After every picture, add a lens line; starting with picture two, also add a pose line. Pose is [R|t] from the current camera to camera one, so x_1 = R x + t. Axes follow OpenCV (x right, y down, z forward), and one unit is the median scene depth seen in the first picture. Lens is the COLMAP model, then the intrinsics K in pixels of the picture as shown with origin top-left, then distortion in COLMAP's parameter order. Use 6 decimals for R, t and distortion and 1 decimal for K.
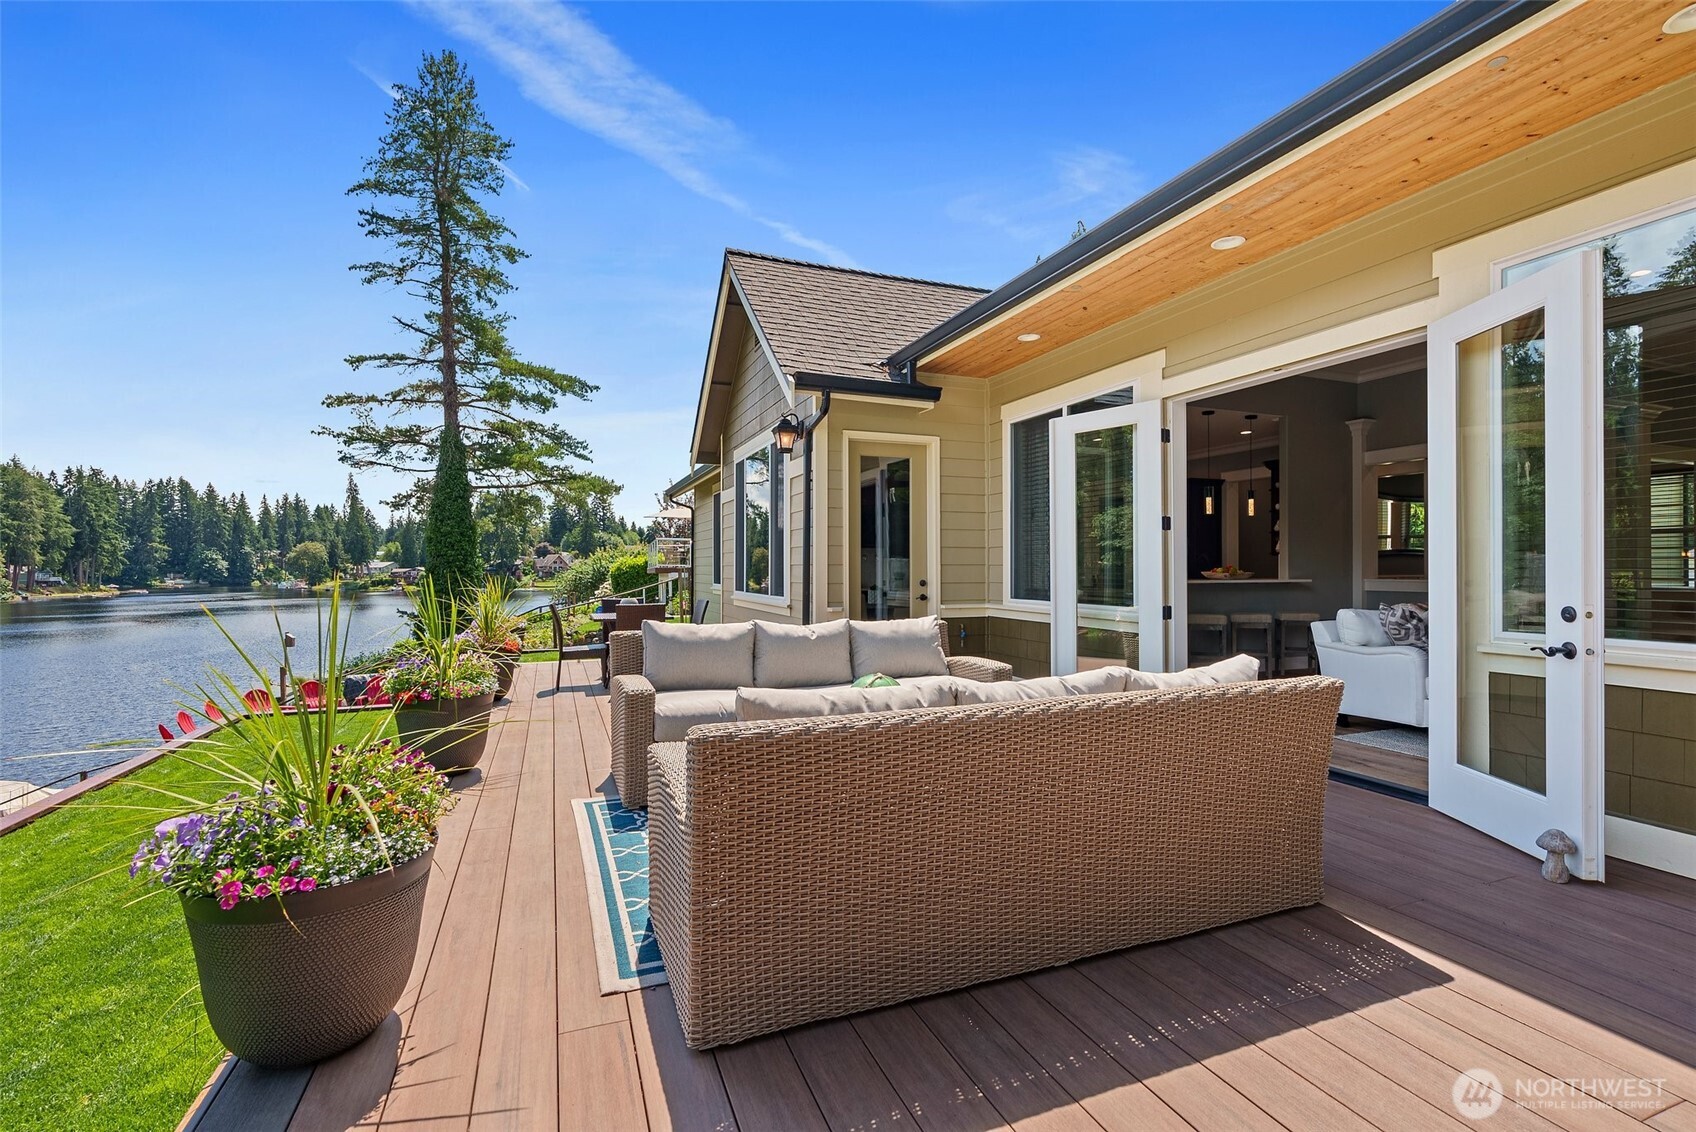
lens RADIAL K [[772.4, 0, 853.3], [0, 772.4, 570.1], [0, 0, 1]] dist [-0.008944, -0.000078]
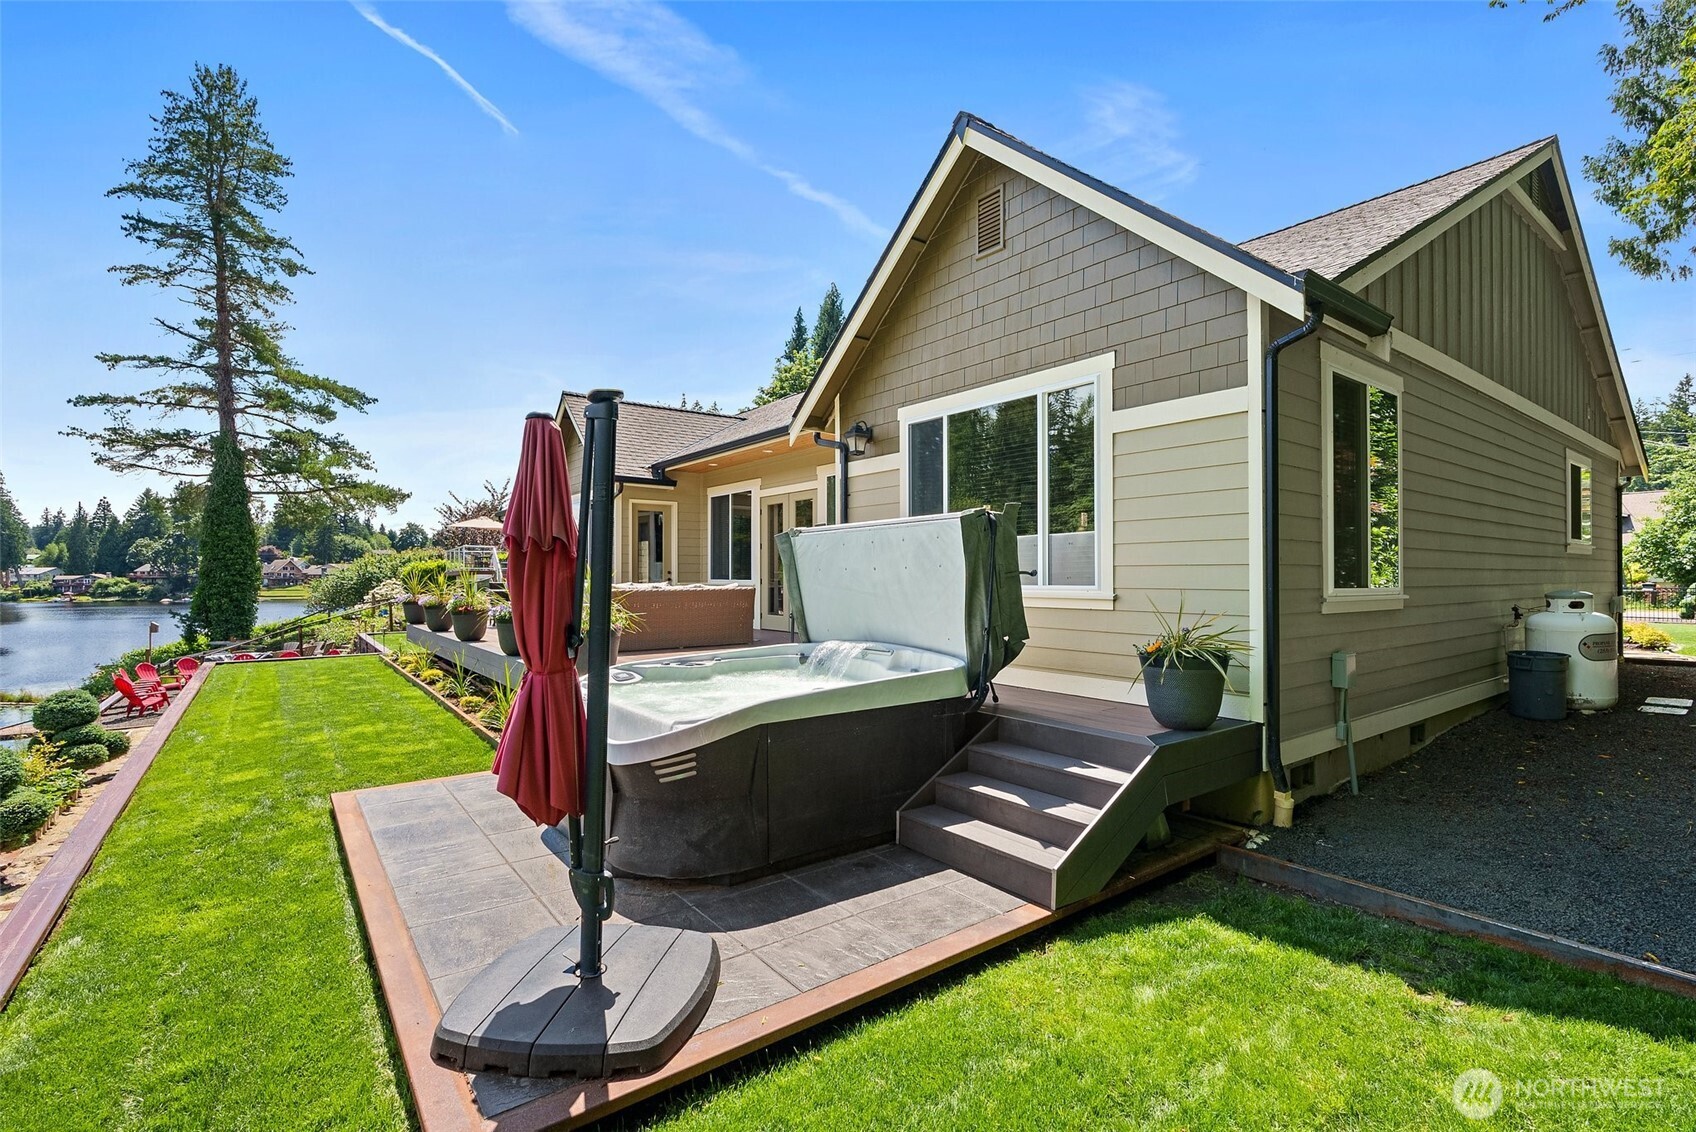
lens RADIAL K [[772.4, 0, 853.3], [0, 772.4, 570.1], [0, 0, 1]] dist [-0.008944, -0.000078]
pose [[0.961971, 0.002732, 0.273139, -0.000057], [0.000013, 0.999950, -0.010048, 0.005469], [-0.273153, 0.009670, 0.961922, -0.193813]]
